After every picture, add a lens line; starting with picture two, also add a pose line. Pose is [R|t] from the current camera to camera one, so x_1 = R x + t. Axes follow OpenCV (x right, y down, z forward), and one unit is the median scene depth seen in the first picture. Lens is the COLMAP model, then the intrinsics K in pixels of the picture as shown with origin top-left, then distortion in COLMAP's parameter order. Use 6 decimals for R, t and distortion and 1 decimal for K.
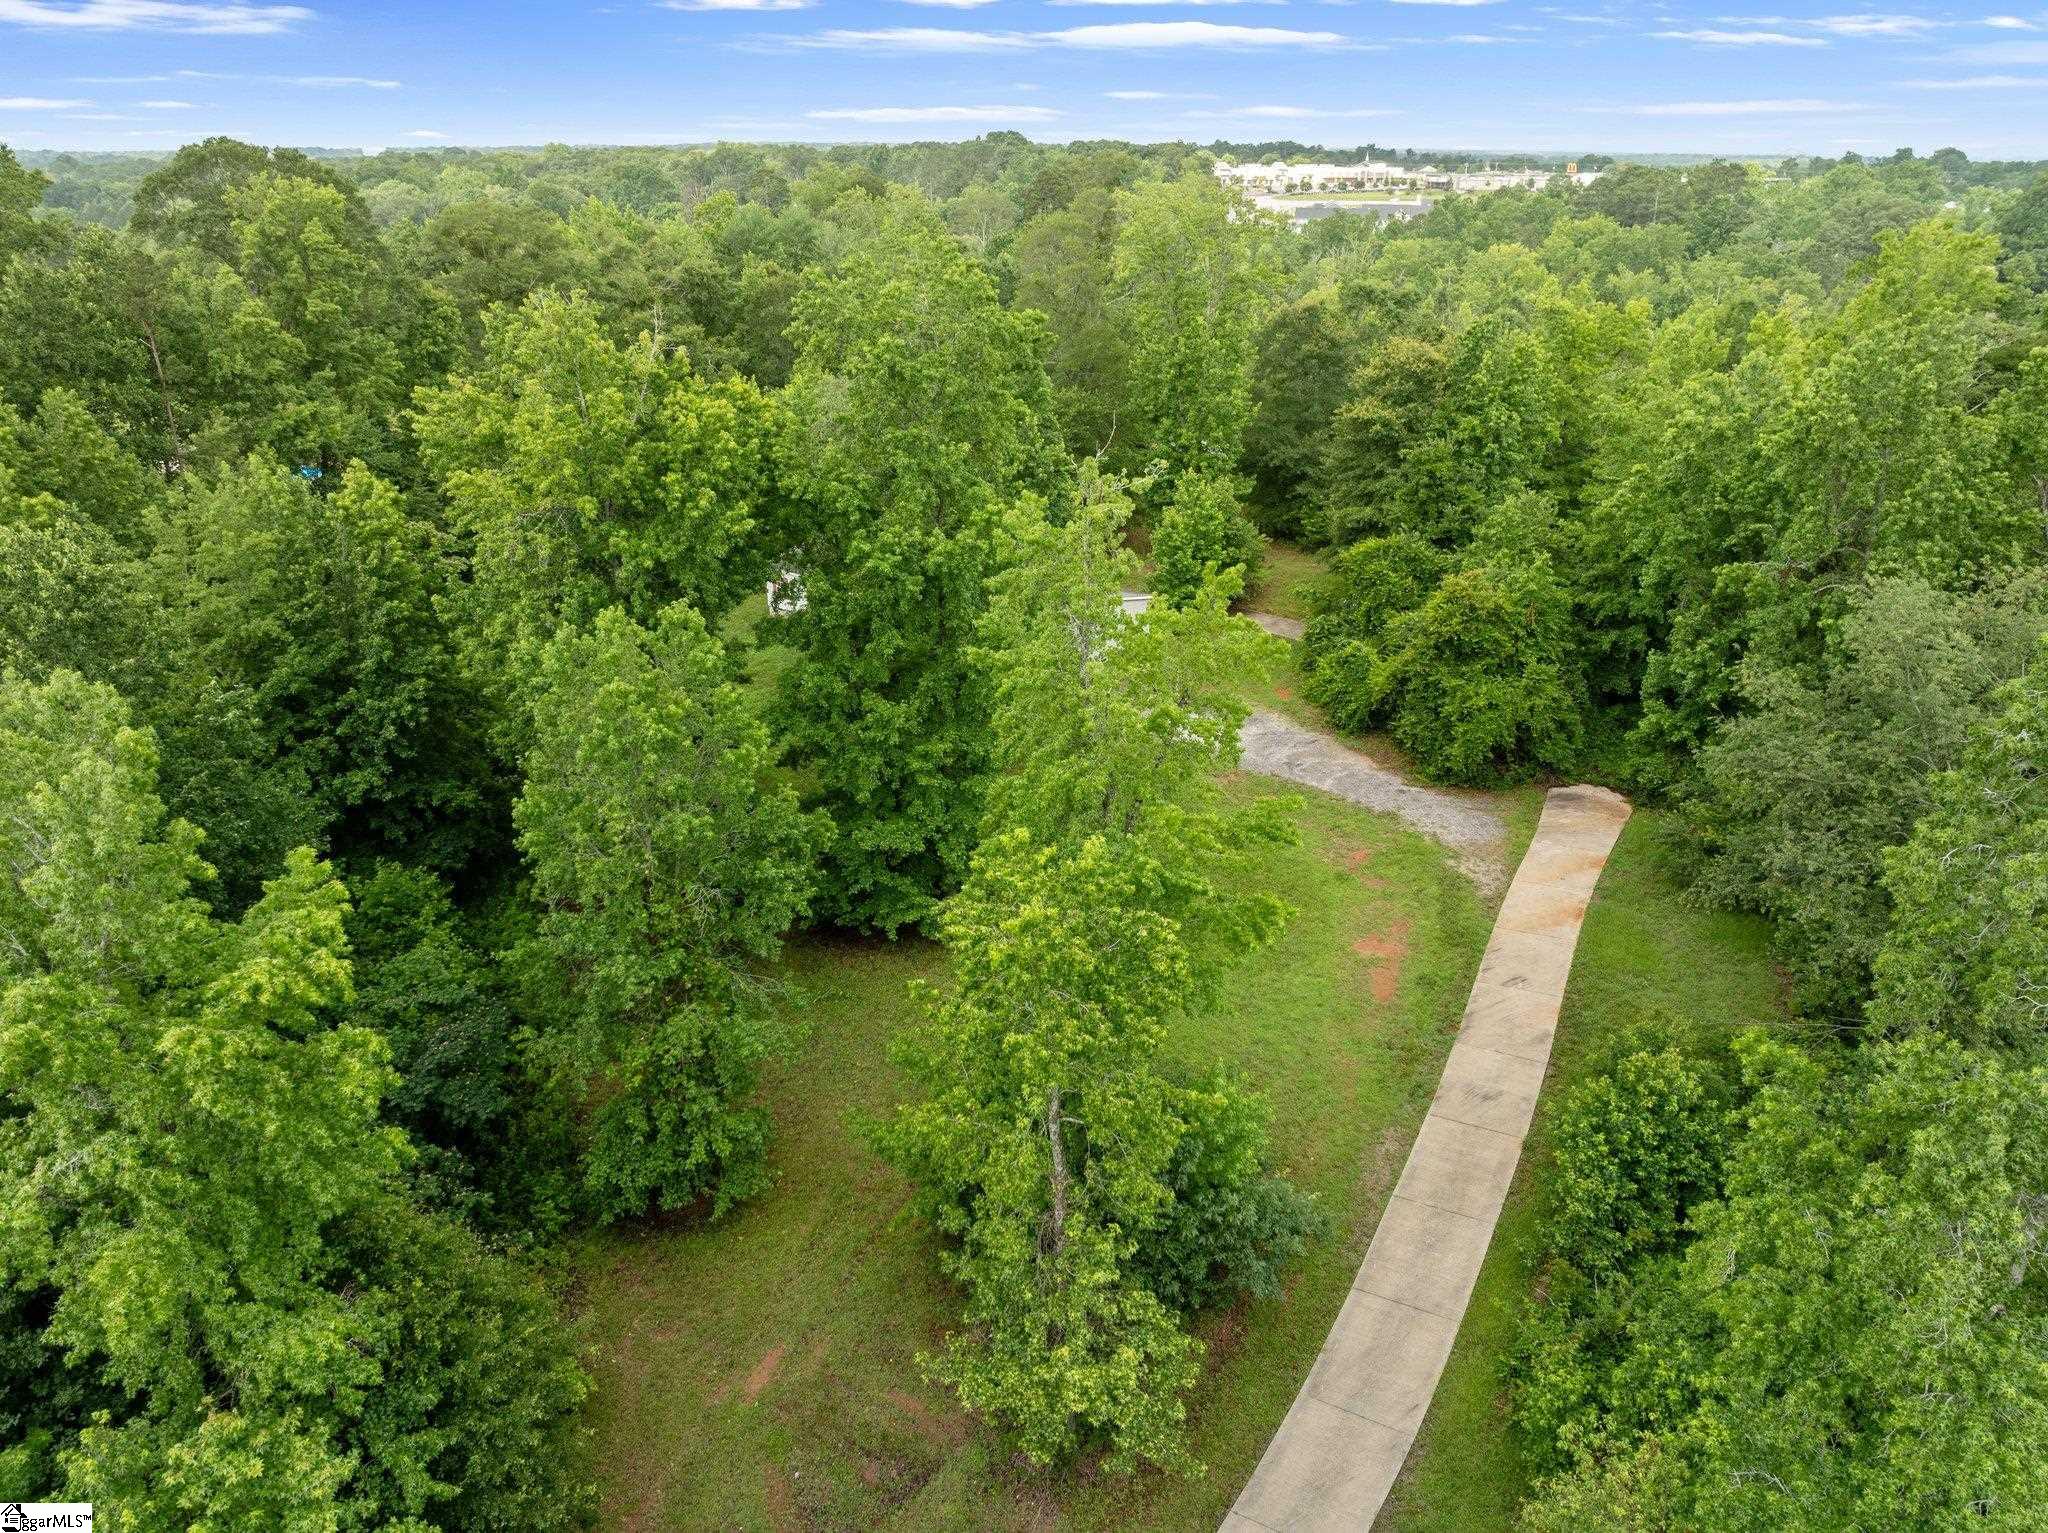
lens RADIAL K [[1478.7, 0, 1024.0], [0, 1478.7, 766.5], [0, 0, 1]] dist [-0.036426, -0.006429]
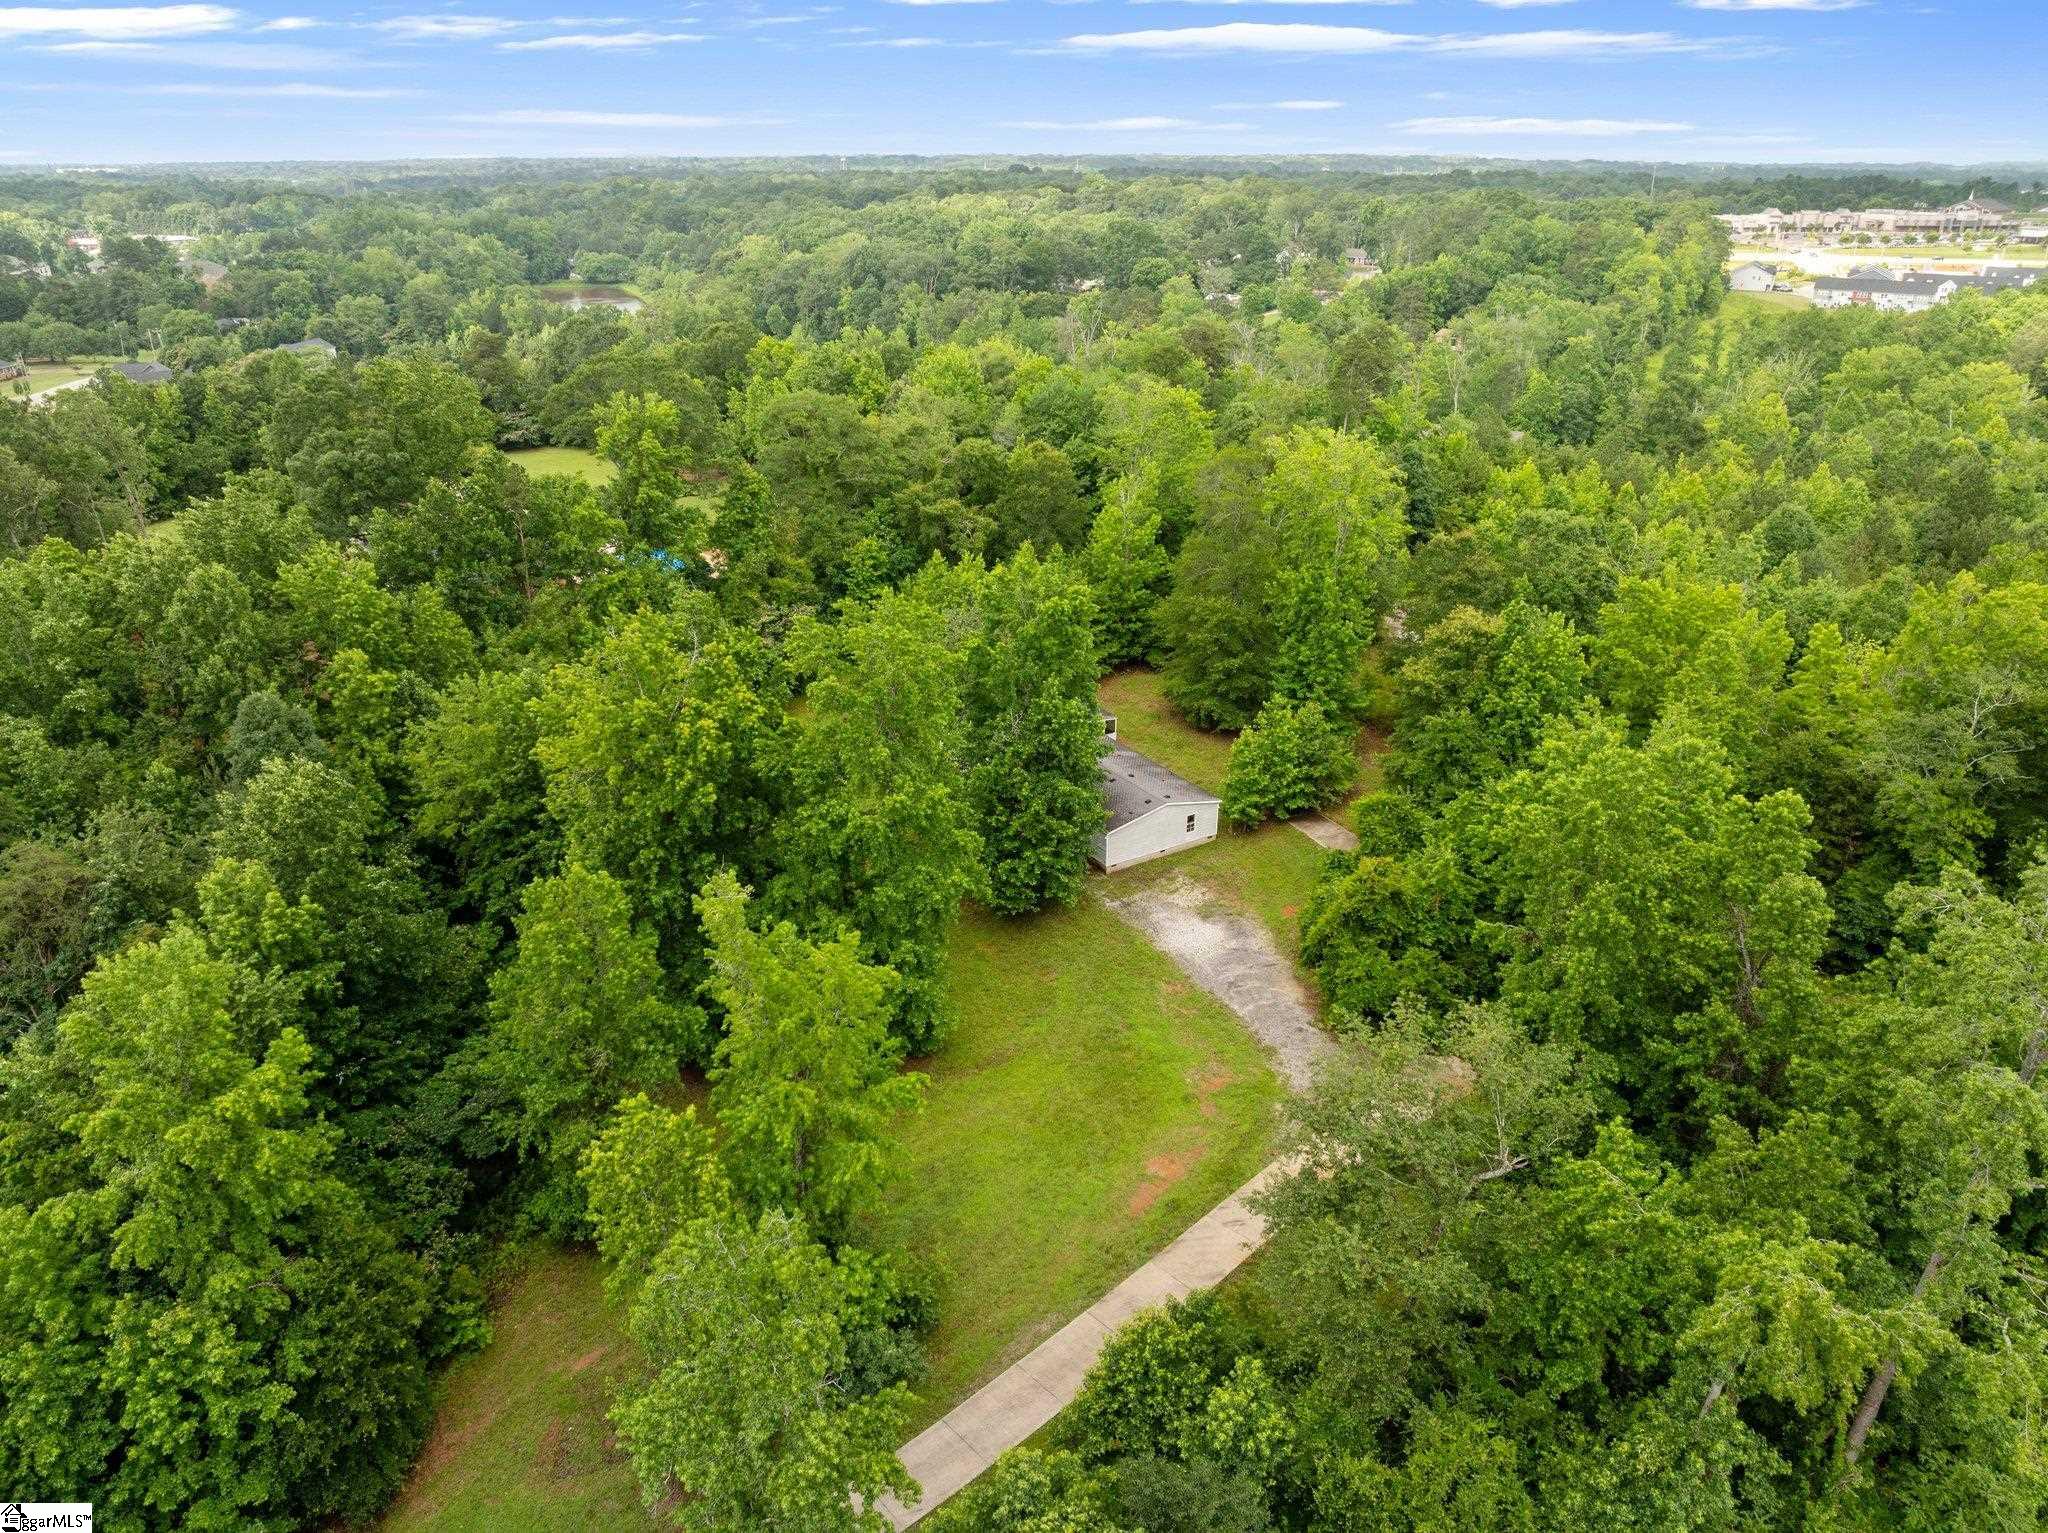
lens RADIAL K [[1478.7, 0, 1024.0], [0, 1478.7, 766.5], [0, 0, 1]] dist [-0.036426, -0.006429]
pose [[0.930819, 0.146462, -0.334849, 0.562317], [-0.142043, 0.989139, 0.037794, -0.278711], [0.336748, 0.012384, 0.941513, -0.271410]]
